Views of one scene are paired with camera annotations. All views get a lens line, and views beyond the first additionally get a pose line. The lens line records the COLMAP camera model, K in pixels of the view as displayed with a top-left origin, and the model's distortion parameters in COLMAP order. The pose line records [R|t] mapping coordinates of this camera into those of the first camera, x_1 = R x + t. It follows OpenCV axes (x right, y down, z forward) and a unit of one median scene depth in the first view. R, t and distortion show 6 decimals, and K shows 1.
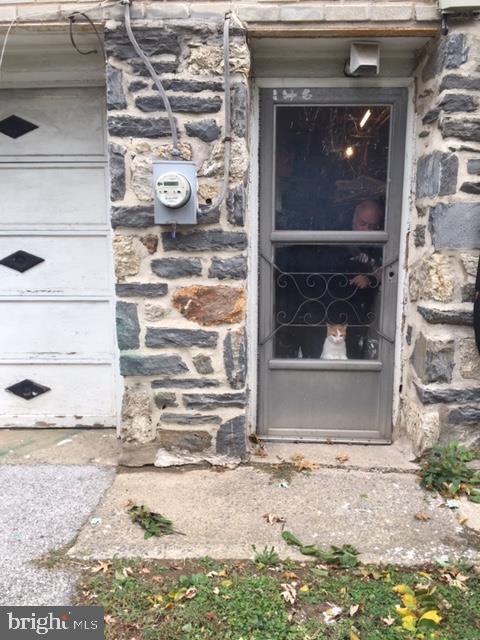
lens RADIAL K [[541.8, 0, 242.4], [0, 541.8, 316.8], [0, 0, 1]] dist [0.089616, -0.123194]
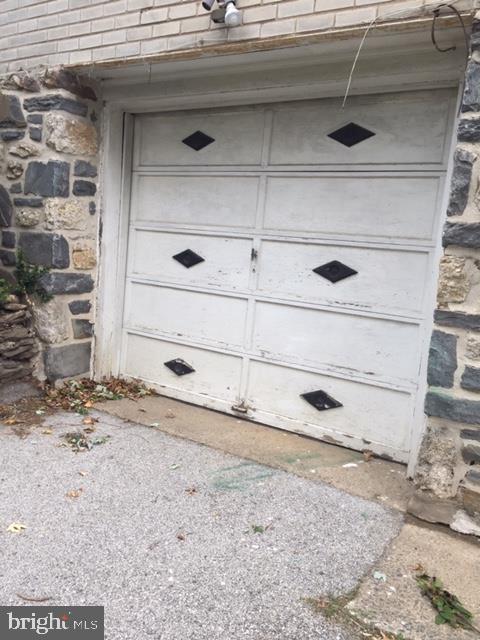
lens RADIAL K [[541.8, 0, 242.4], [0, 541.8, 316.8], [0, 0, 1]] dist [0.089616, -0.123194]
pose [[0.862812, 0.142745, -0.484952, -0.071745], [-0.147952, 0.988605, 0.027763, -0.027449], [0.483389, 0.047796, 0.874100, 0.080957]]
